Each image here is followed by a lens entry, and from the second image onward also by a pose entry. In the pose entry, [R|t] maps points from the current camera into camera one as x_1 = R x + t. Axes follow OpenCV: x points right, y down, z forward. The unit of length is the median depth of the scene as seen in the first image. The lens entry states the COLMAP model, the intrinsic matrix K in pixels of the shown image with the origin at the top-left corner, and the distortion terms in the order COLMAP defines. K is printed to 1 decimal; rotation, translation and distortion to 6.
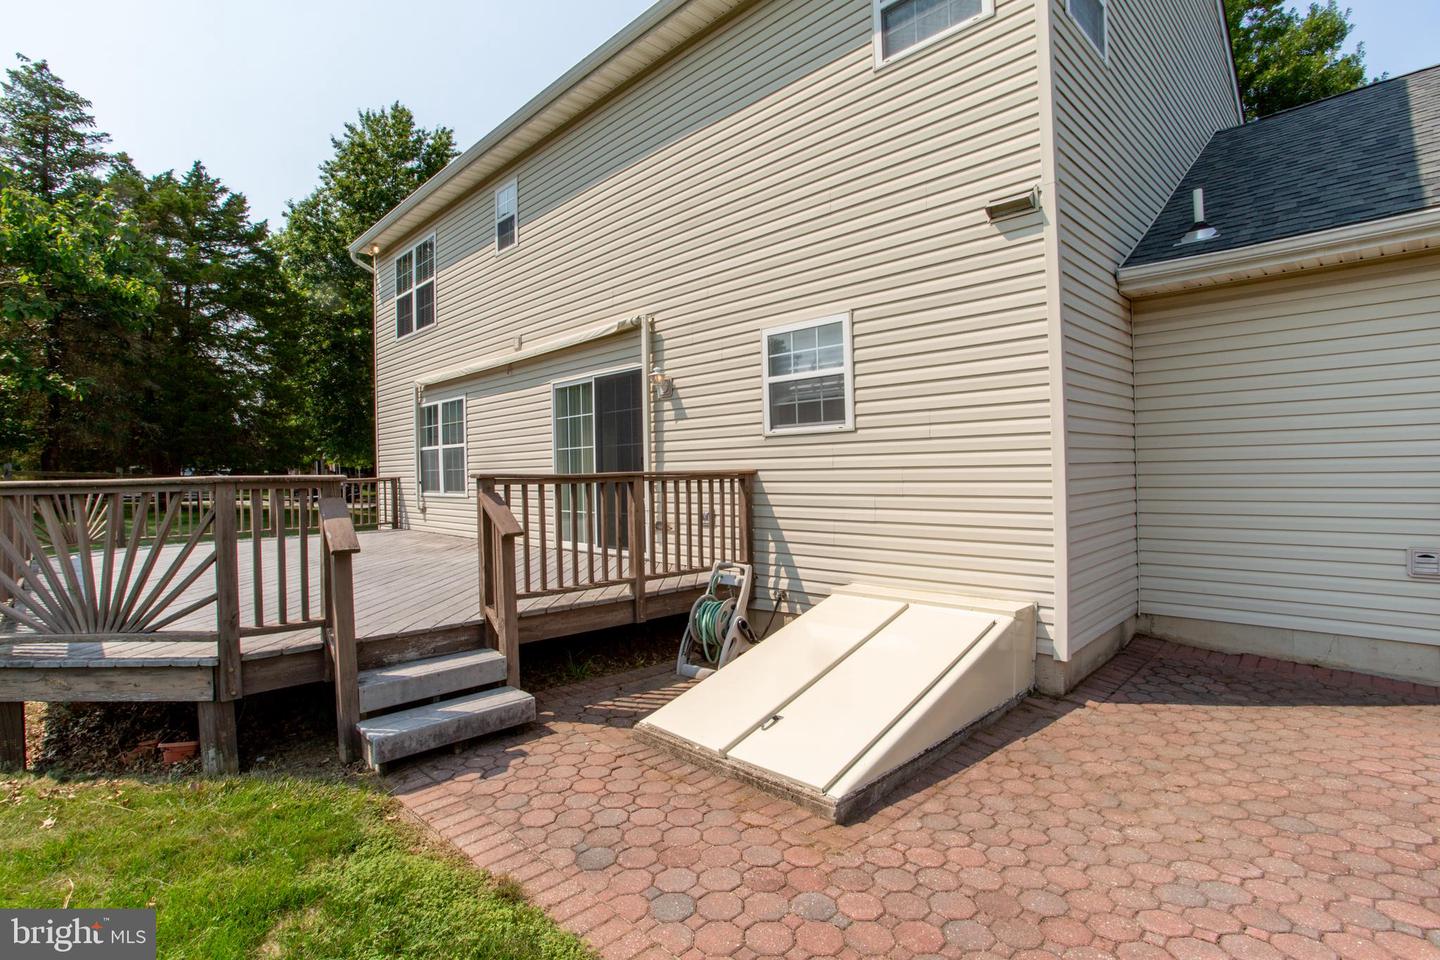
lens RADIAL K [[690.0, 0, 713.7], [0, 690.0, 470.2], [0, 0, 1]] dist [-0.051302, 0.018814]
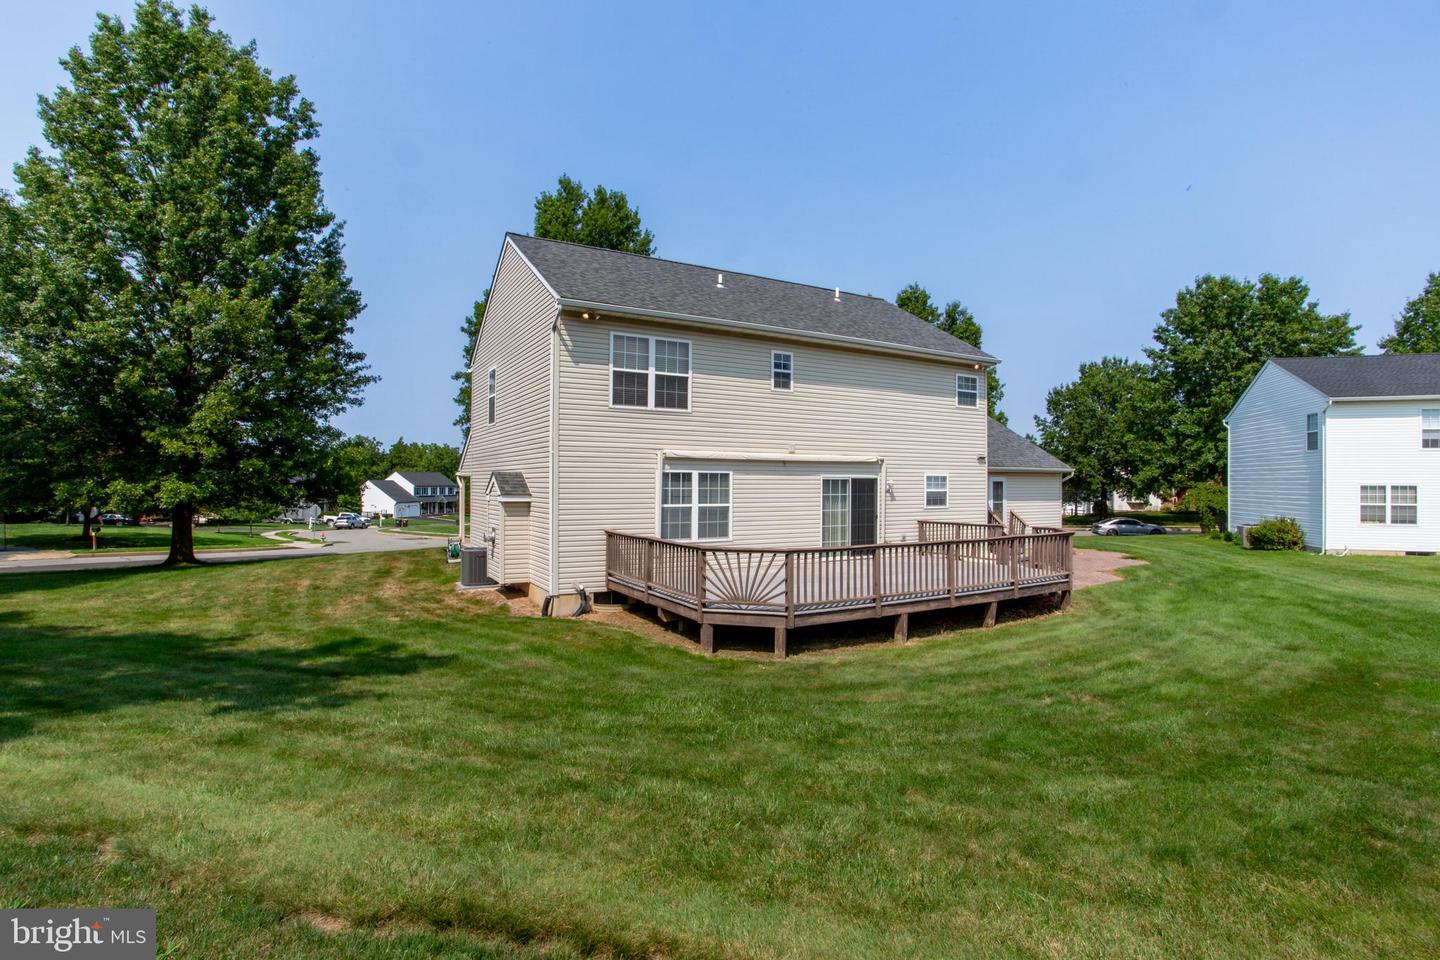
lens RADIAL K [[690.0, 0, 713.7], [0, 690.0, 470.2], [0, 0, 1]] dist [-0.051302, 0.018814]
pose [[0.262412, 0.041228, 0.964075, -2.562832], [-0.008604, 0.999147, -0.040385, -0.073054], [-0.964917, 0.002302, 0.262543, 0.917808]]
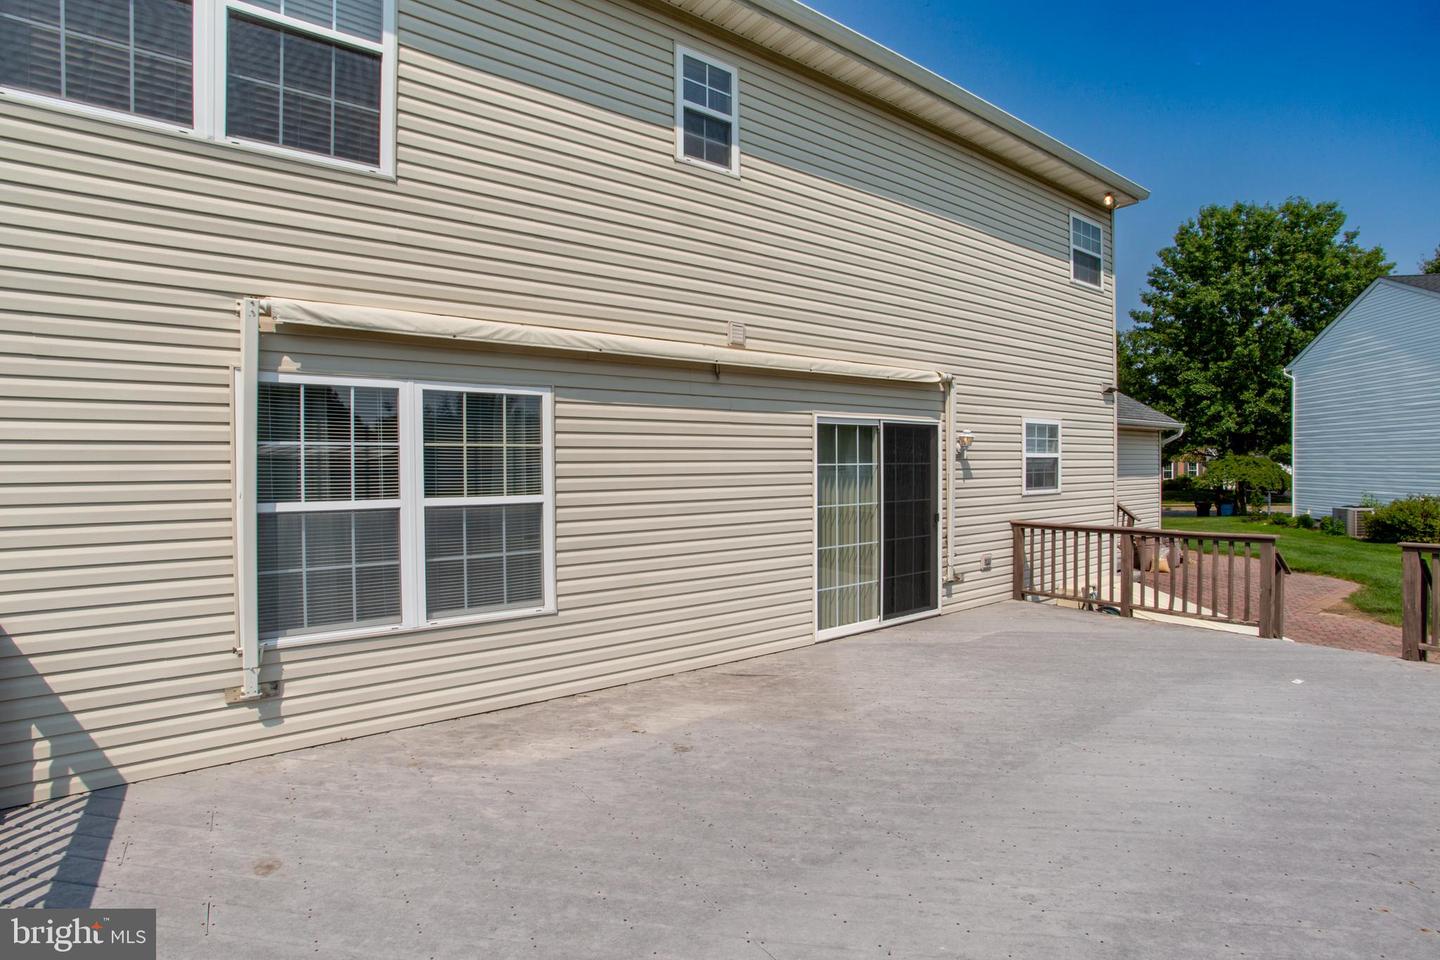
lens RADIAL K [[690.0, 0, 713.7], [0, 690.0, 470.2], [0, 0, 1]] dist [-0.051302, 0.018814]
pose [[0.156693, 0.014442, 0.987542, -1.138338], [0.007295, 0.999849, -0.015779, -0.067973], [-0.987620, 0.009676, 0.156564, 1.162355]]
